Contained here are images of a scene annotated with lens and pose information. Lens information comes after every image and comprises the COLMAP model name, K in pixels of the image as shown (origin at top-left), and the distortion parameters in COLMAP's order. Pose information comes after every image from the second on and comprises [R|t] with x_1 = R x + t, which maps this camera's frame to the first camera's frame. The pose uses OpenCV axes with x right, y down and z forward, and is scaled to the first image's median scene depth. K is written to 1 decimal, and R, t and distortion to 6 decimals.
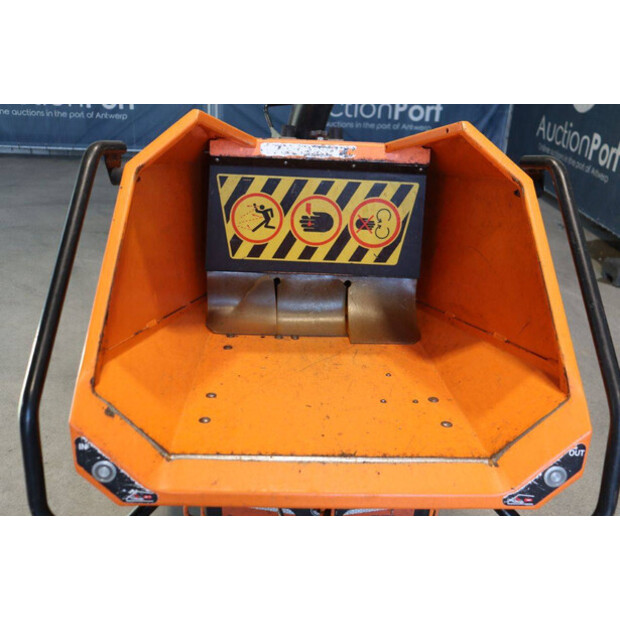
lens RADIAL K [[651.6, 0, 302.6], [0, 651.6, 294.6], [0, 0, 1]] dist [-0.081315, 0.000000]
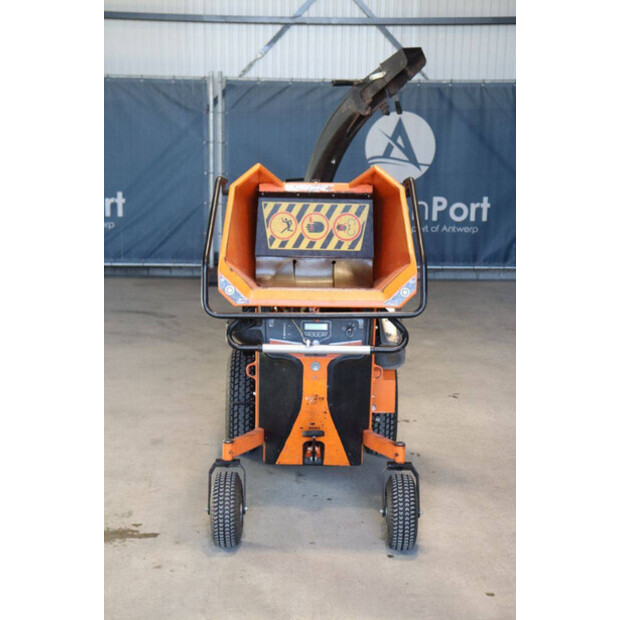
lens RADIAL K [[1151.0, 0, 291.6], [0, 1151.0, 317.6], [0, 0, 1]] dist [0.258598, 0.000000]
pose [[0.998943, -0.024151, -0.039104, 0.076636], [0.015092, 0.975999, -0.217254, 0.859732], [0.043413, 0.216434, 0.975332, -2.171286]]
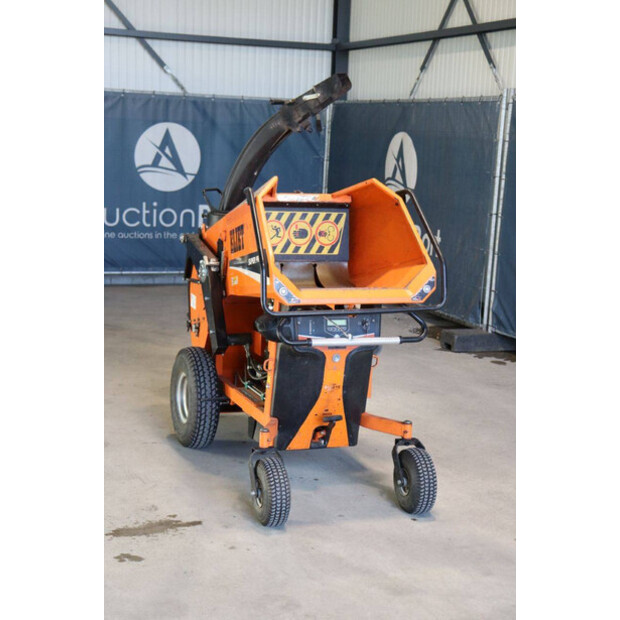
lens RADIAL K [[1151.0, 0, 294.1], [0, 1151.0, 325.1], [0, 0, 1]] dist [0.258598, 0.000000]
pose [[0.948161, -0.061423, 0.311799, -1.151232], [0.125948, 0.973429, -0.191239, 0.864267], [-0.291768, 0.220596, 0.930703, -2.318524]]
